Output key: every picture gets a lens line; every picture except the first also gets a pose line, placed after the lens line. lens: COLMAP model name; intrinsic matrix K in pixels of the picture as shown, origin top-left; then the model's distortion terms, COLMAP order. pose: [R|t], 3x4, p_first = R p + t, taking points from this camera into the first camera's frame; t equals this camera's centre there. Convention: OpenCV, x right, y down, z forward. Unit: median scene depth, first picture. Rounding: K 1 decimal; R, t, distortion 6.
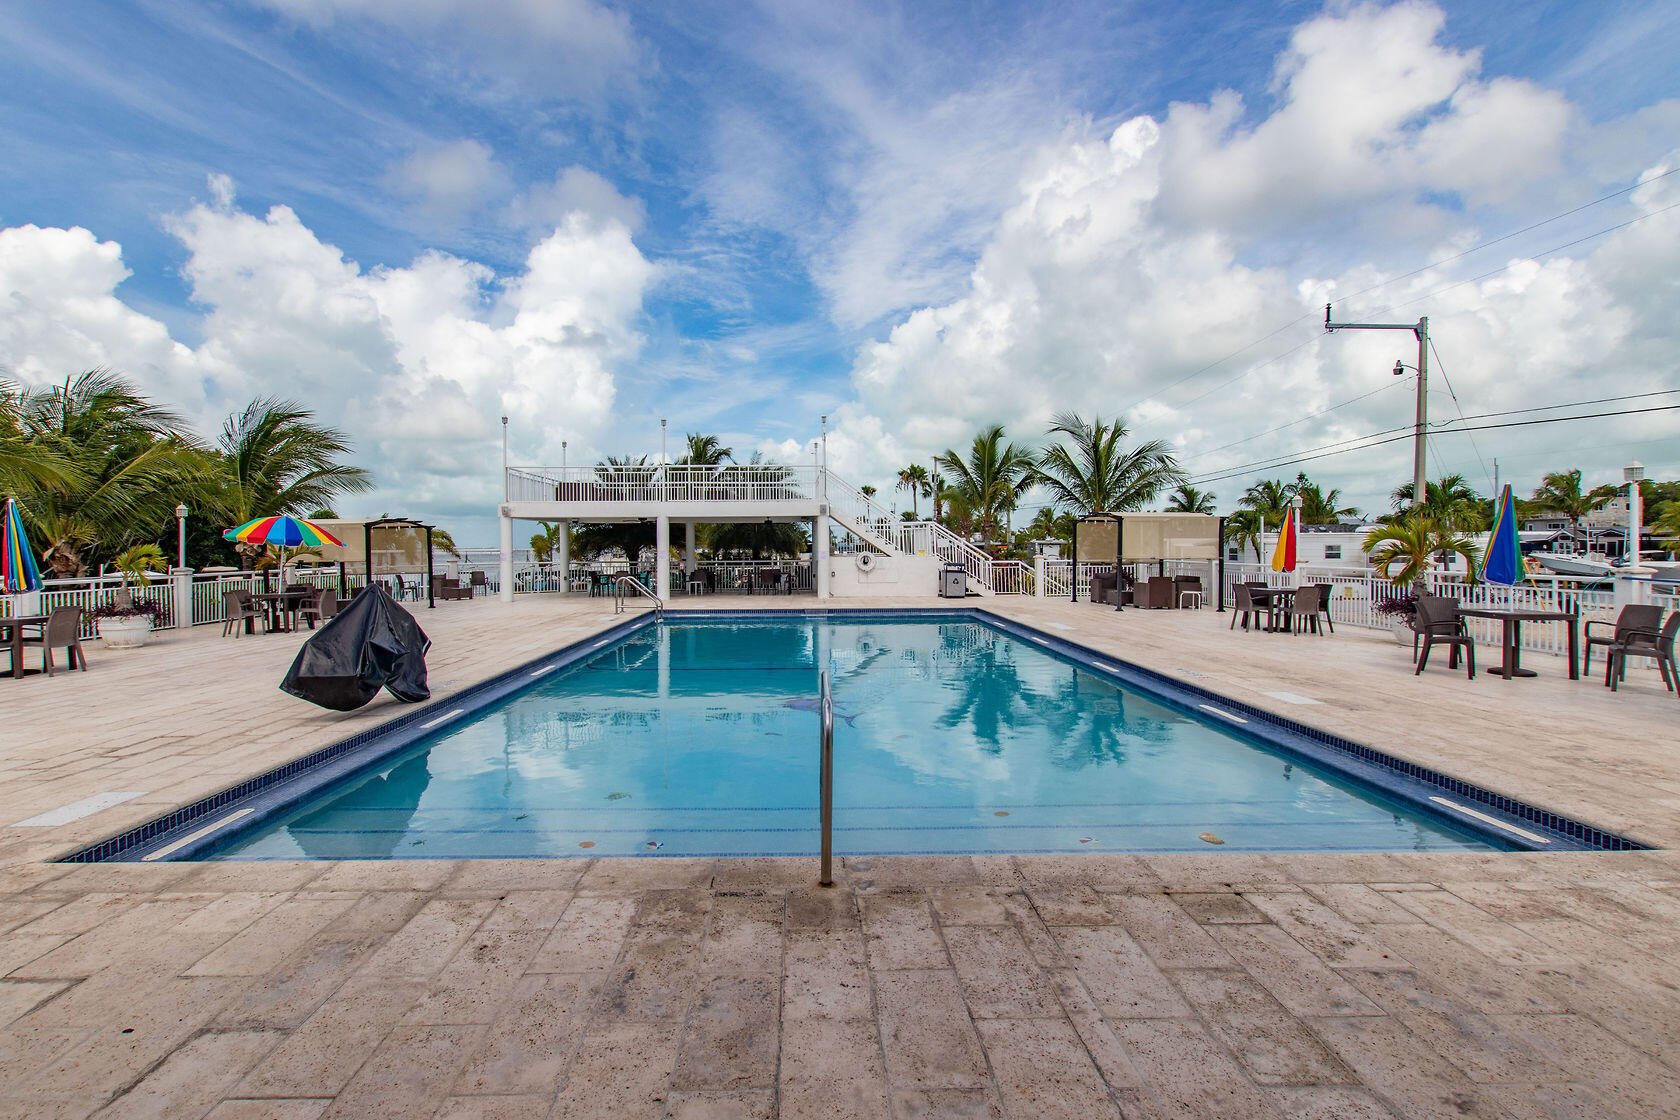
lens RADIAL K [[803.1, 0, 840.0], [0, 803.1, 560.0], [0, 0, 1]] dist [-0.001804, -0.001584]
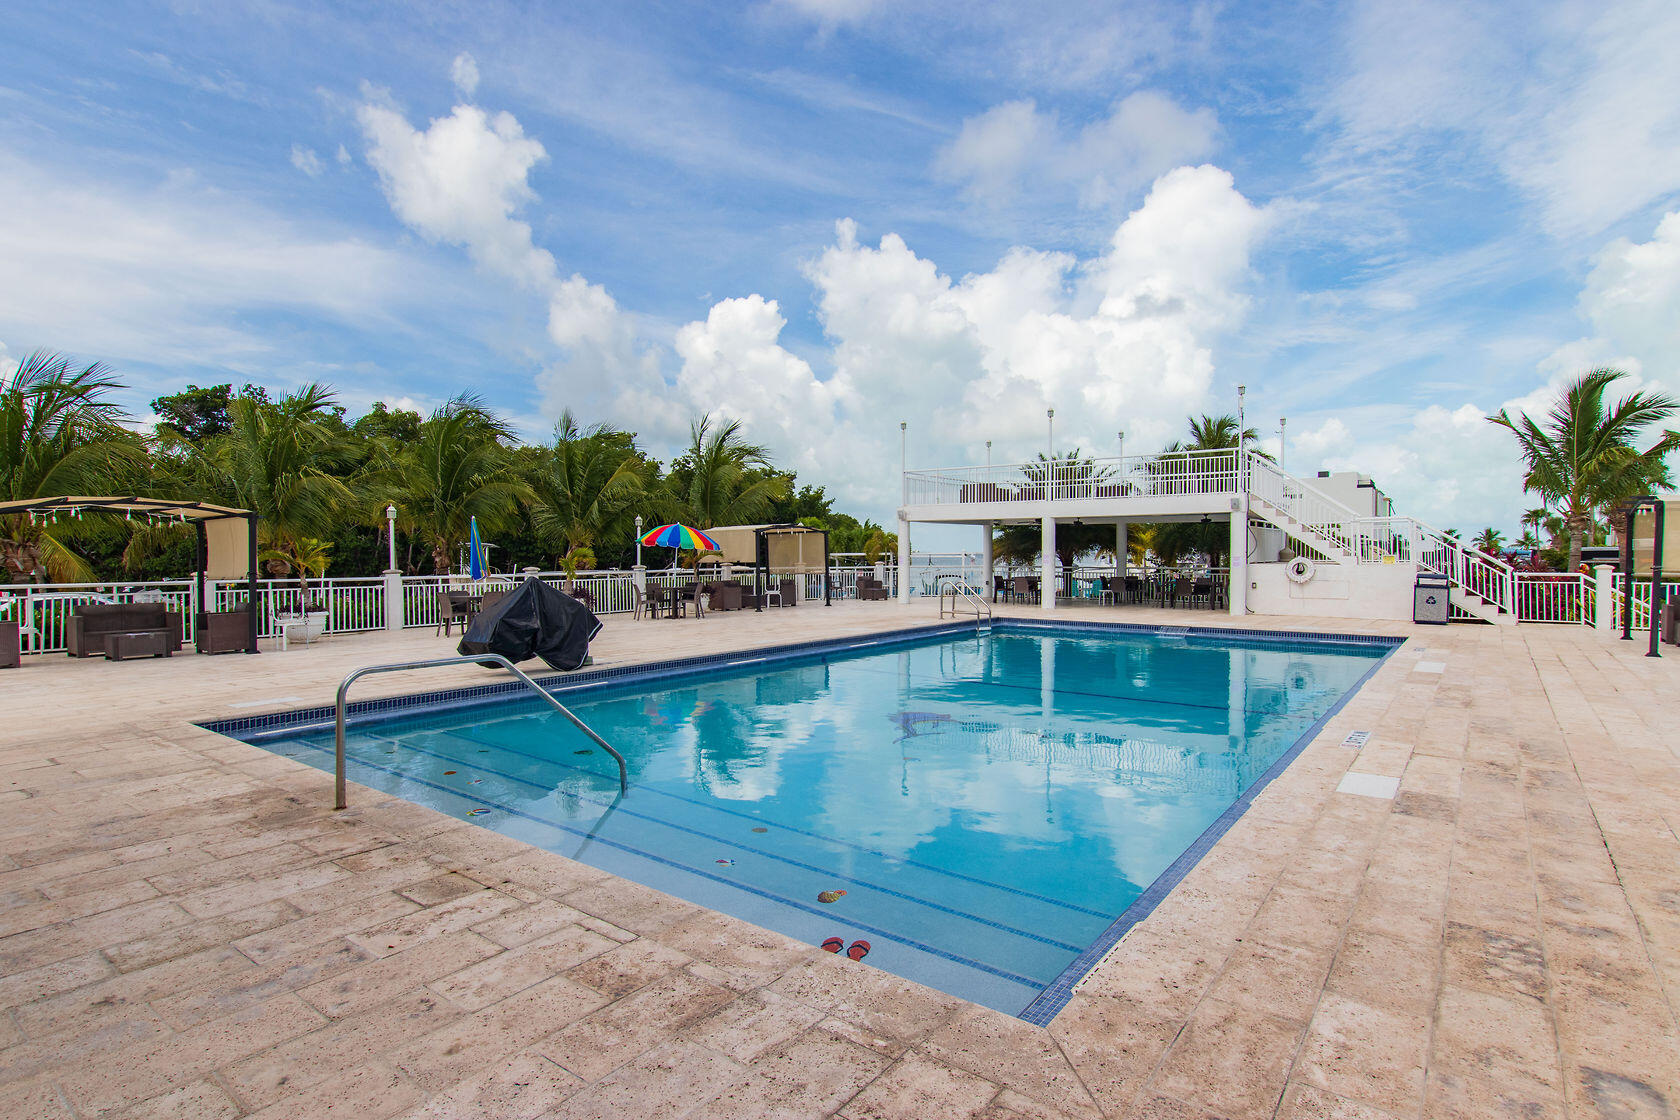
lens RADIAL K [[885.2, 0, 802.6], [0, 885.2, 566.2], [0, 0, 1]] dist [-0.003529, -0.001489]
pose [[0.777262, 0.012851, -0.629045, 1.491010], [-0.012905, 0.999907, 0.004481, 0.004389], [0.629044, 0.004635, 0.777356, 0.386807]]
